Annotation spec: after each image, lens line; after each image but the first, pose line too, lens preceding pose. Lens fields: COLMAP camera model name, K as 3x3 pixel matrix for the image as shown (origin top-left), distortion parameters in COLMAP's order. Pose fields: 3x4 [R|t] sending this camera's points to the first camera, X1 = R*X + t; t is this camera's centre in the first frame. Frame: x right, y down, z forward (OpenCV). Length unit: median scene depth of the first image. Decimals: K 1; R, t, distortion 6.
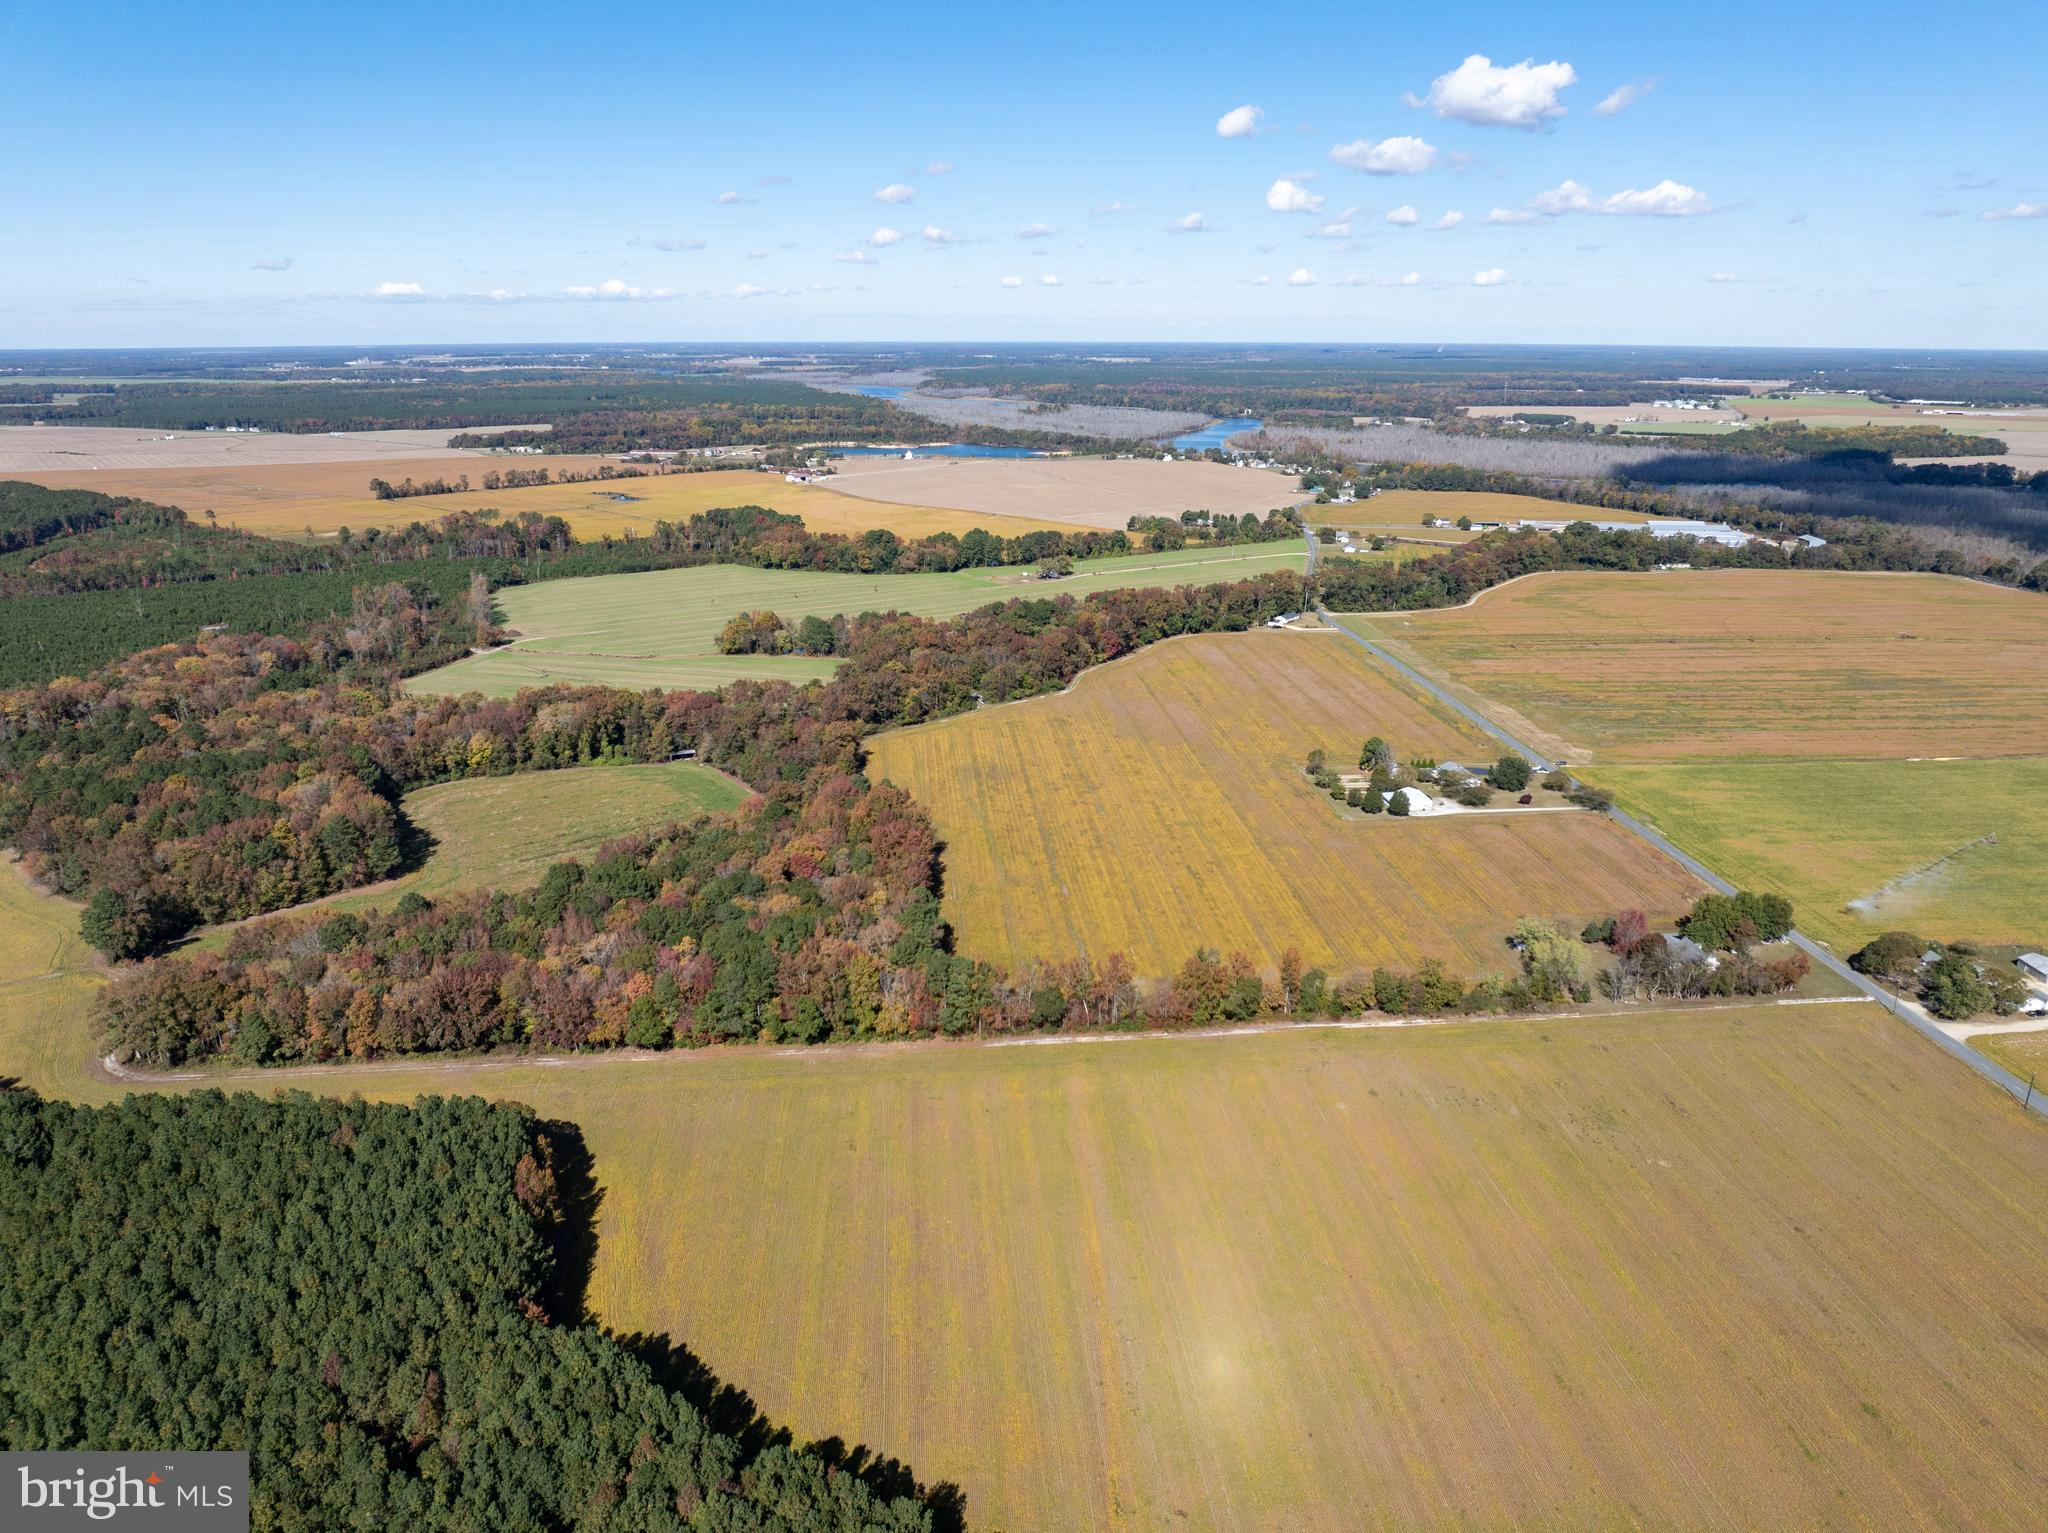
lens RADIAL K [[1443.2, 0, 1028.6], [0, 1443.2, 775.4], [0, 0, 1]] dist [-0.033954, -0.006828]
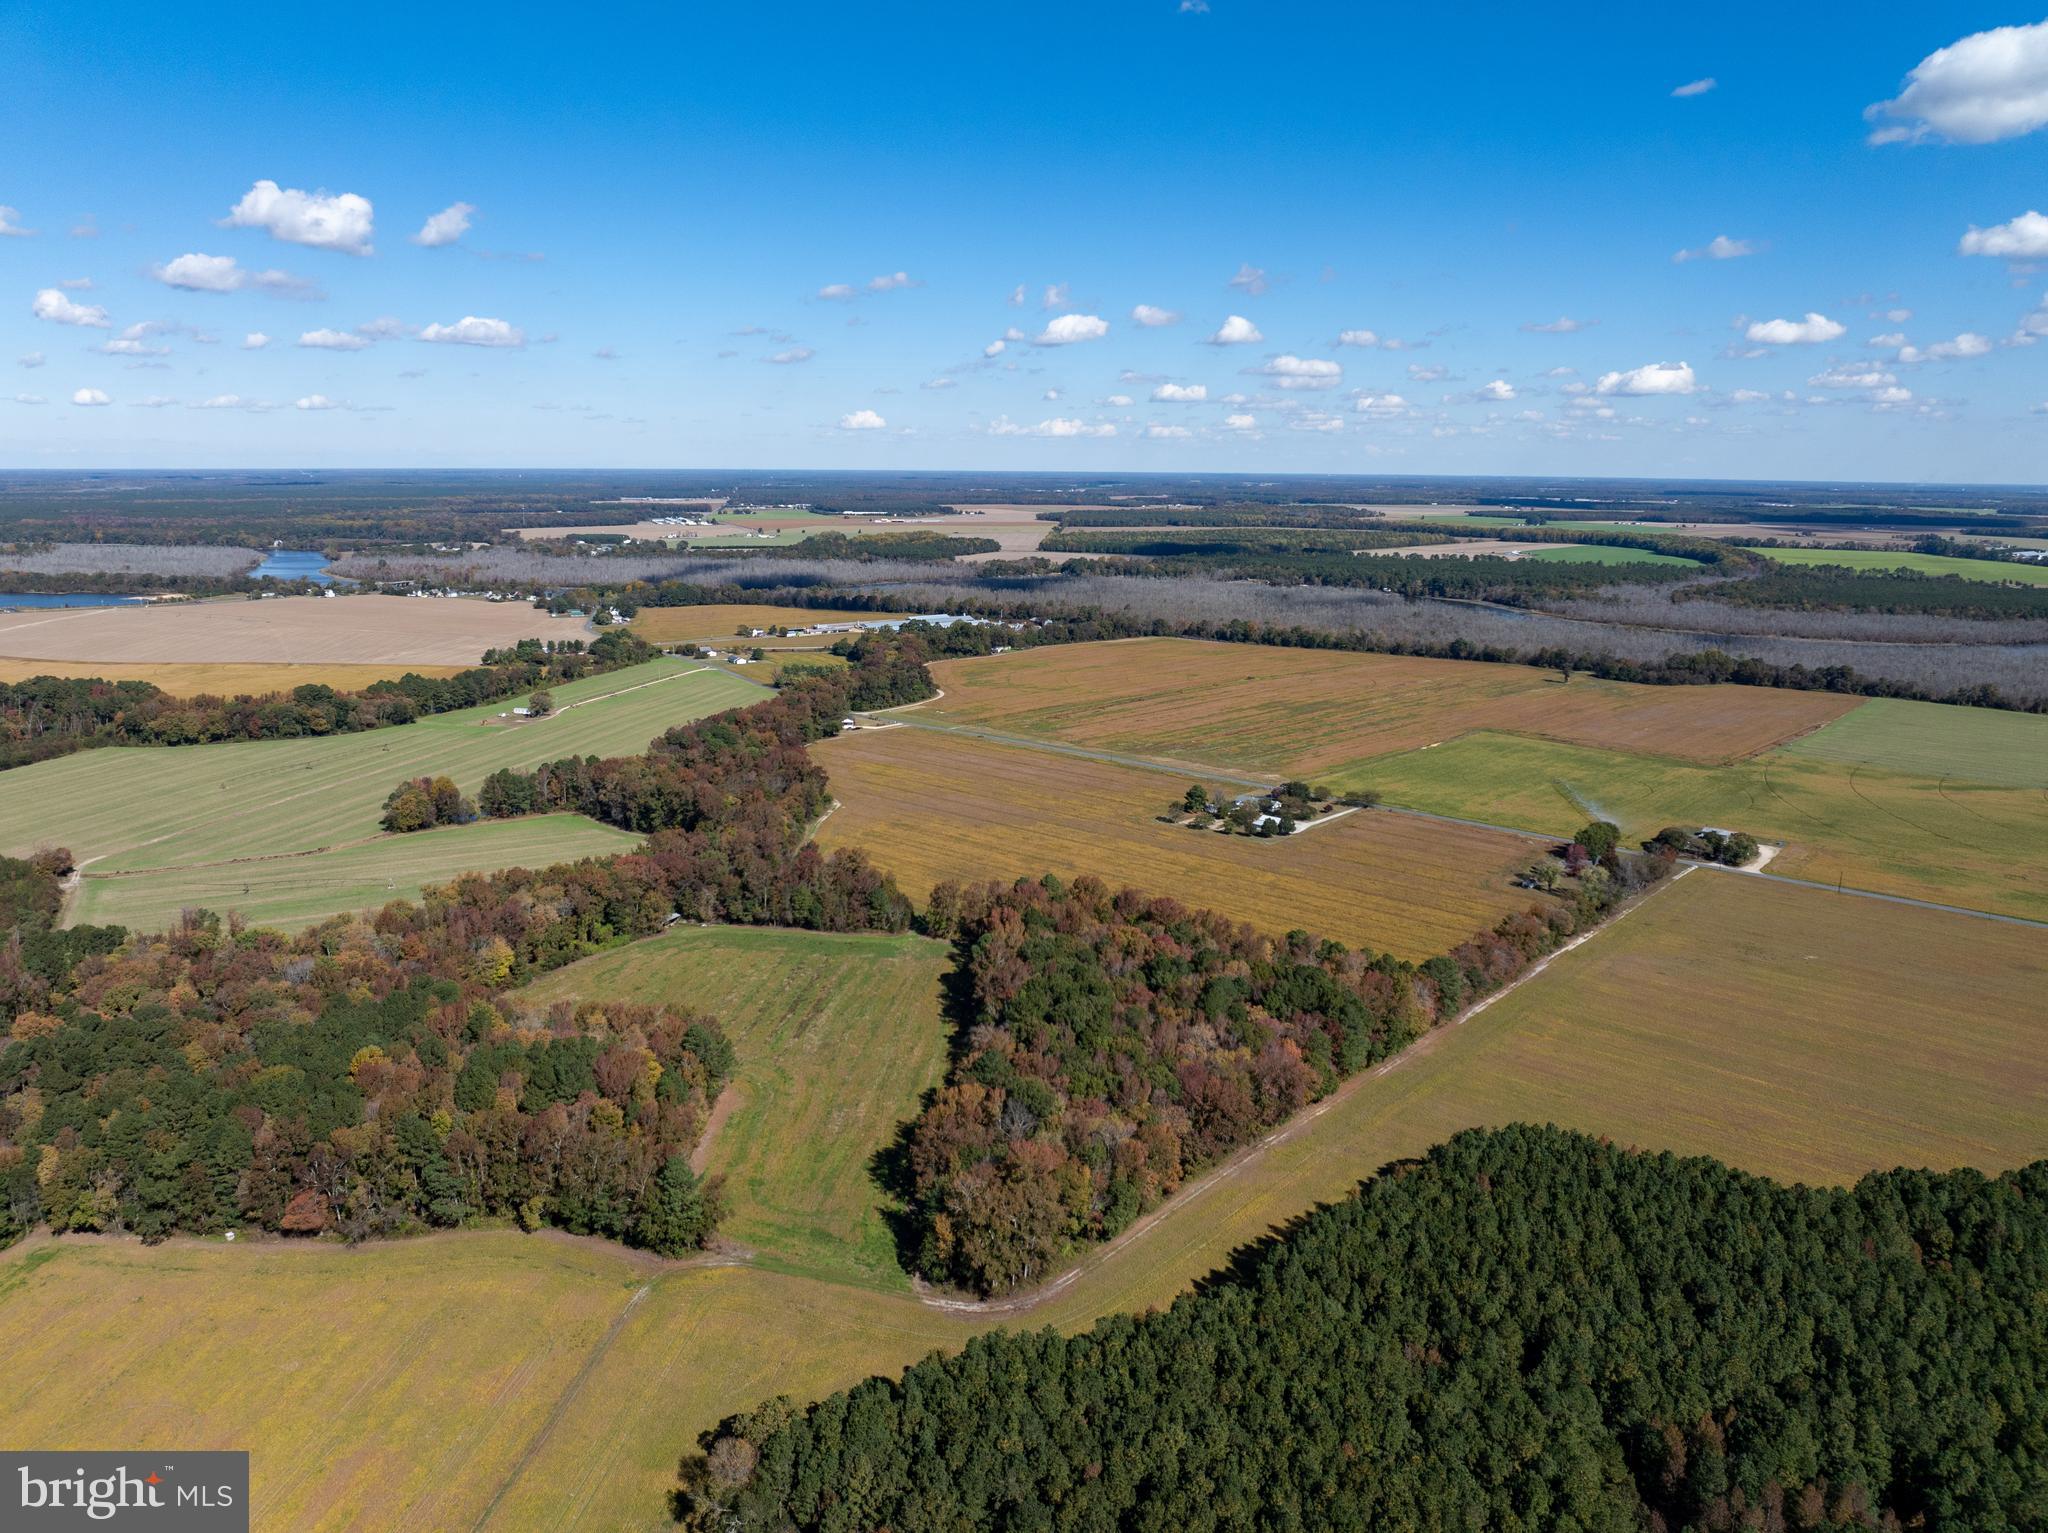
lens RADIAL K [[1443.2, 0, 1040.3], [0, 1443.2, 753.5], [0, 0, 1]] dist [-0.033954, -0.006828]
pose [[0.712217, -0.130055, 0.689806, -0.158749], [0.195909, 0.980467, -0.017418, -0.013121], [-0.674067, 0.147545, 0.723785, 0.044298]]
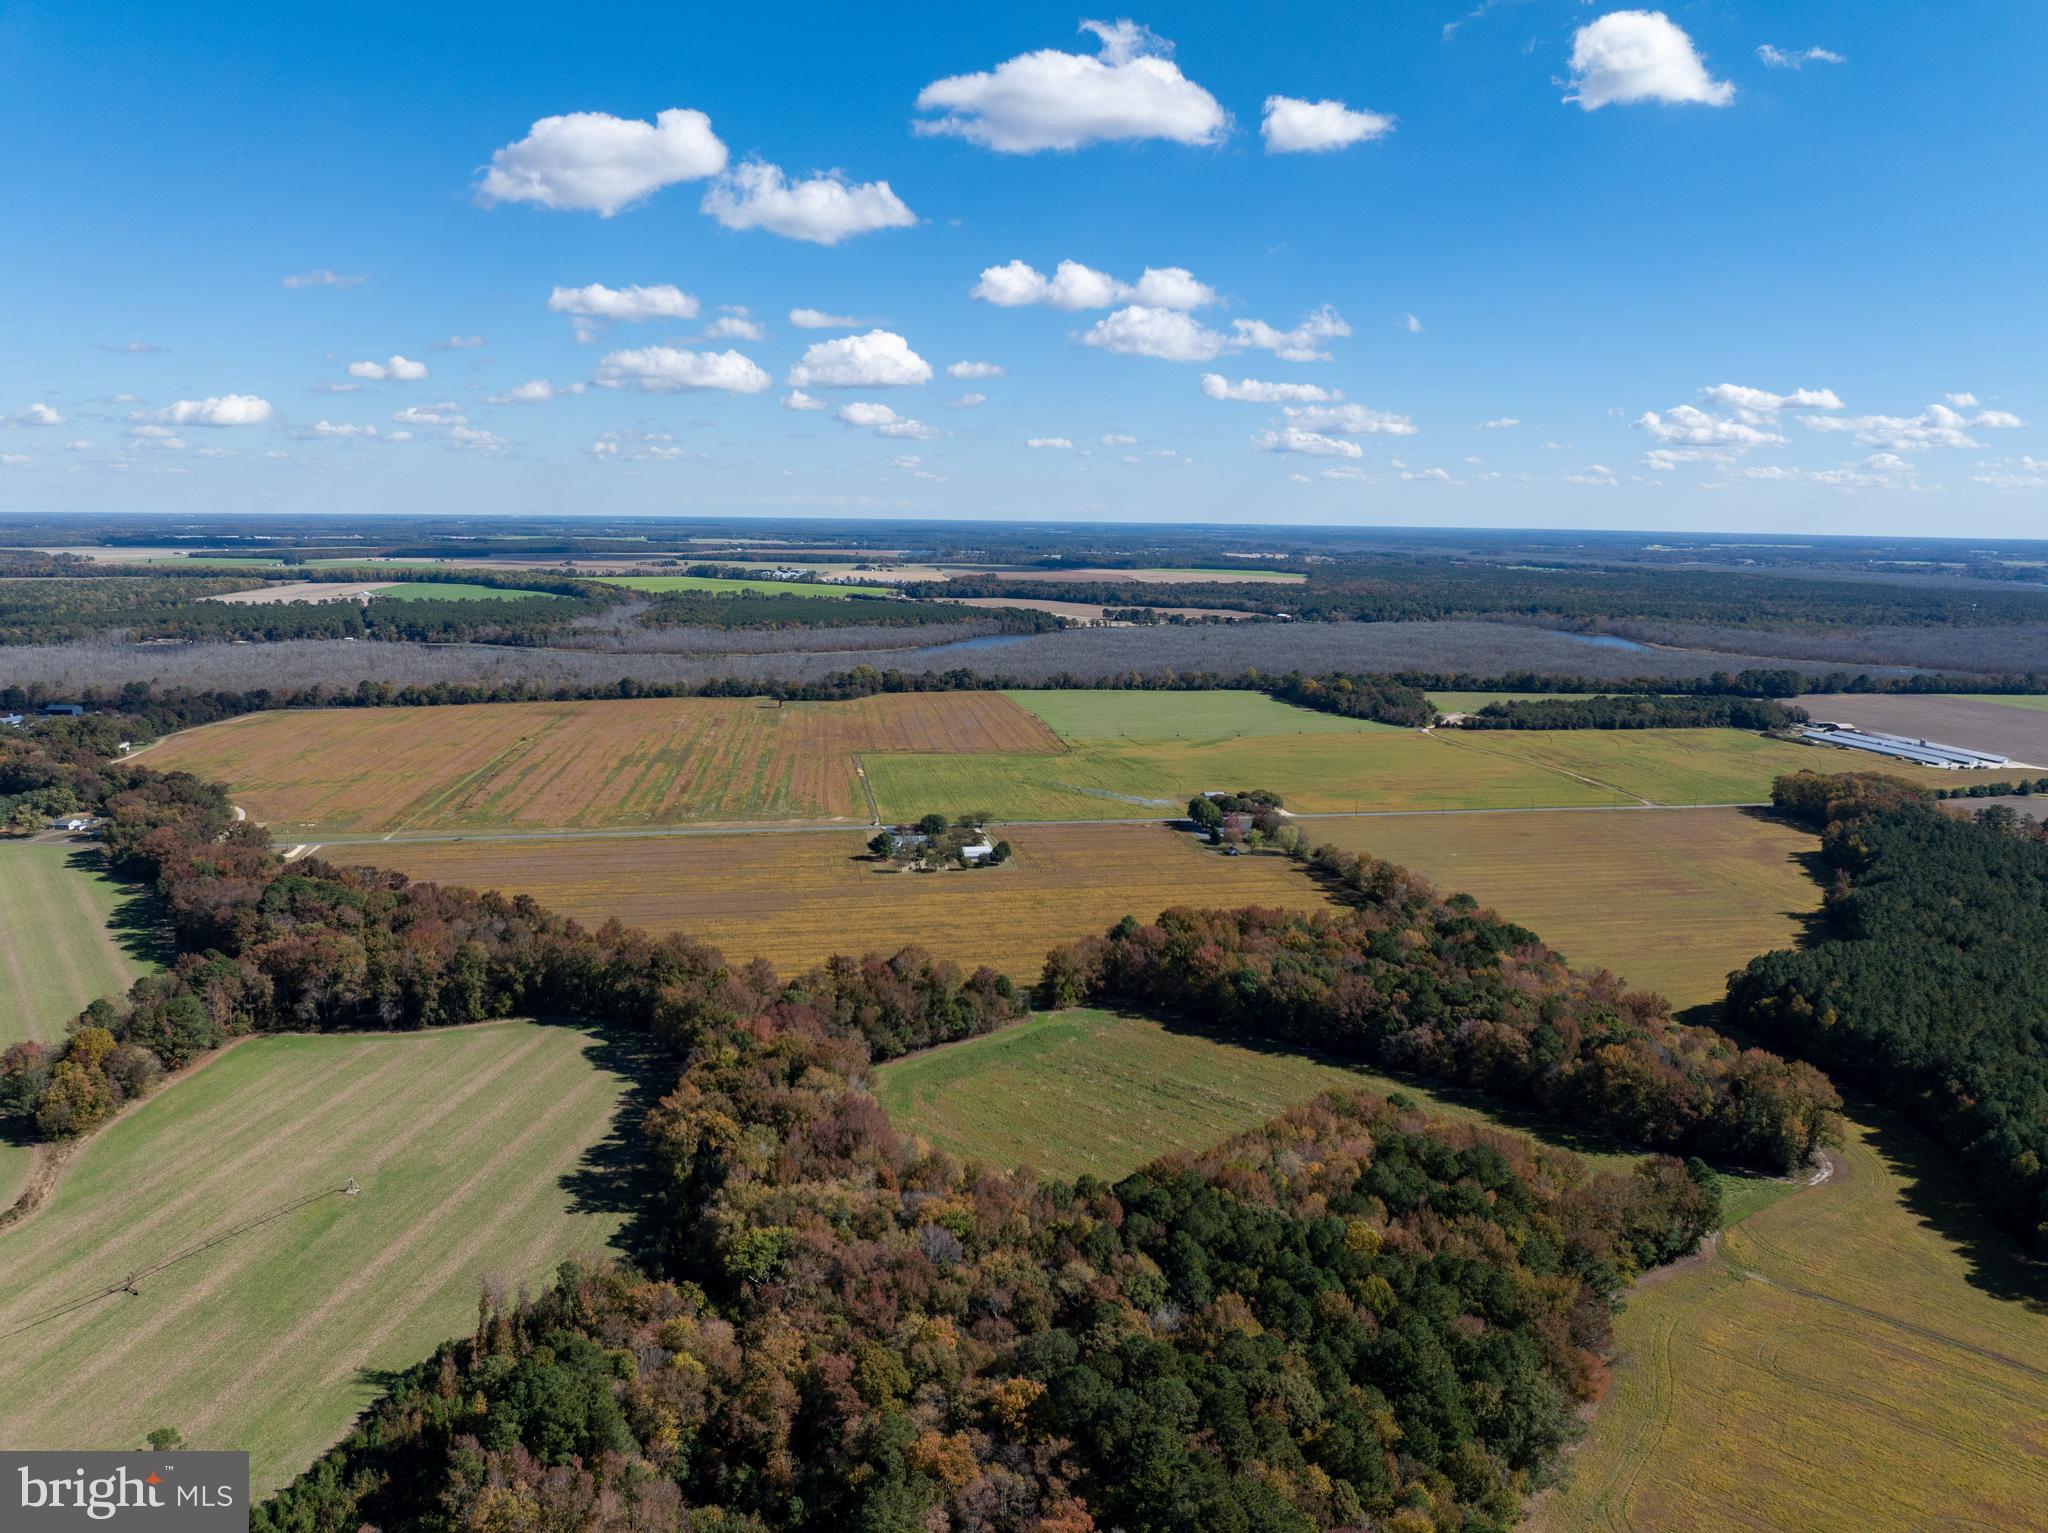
lens RADIAL K [[1443.2, 0, 1038.8], [0, 1443.2, 790.3], [0, 0, 1]] dist [-0.033954, -0.006828]
pose [[-0.133607, -0.184961, 0.973621, -0.214152], [0.275368, 0.936815, 0.215756, -0.064307], [-0.952009, 0.296931, -0.074232, 0.216669]]
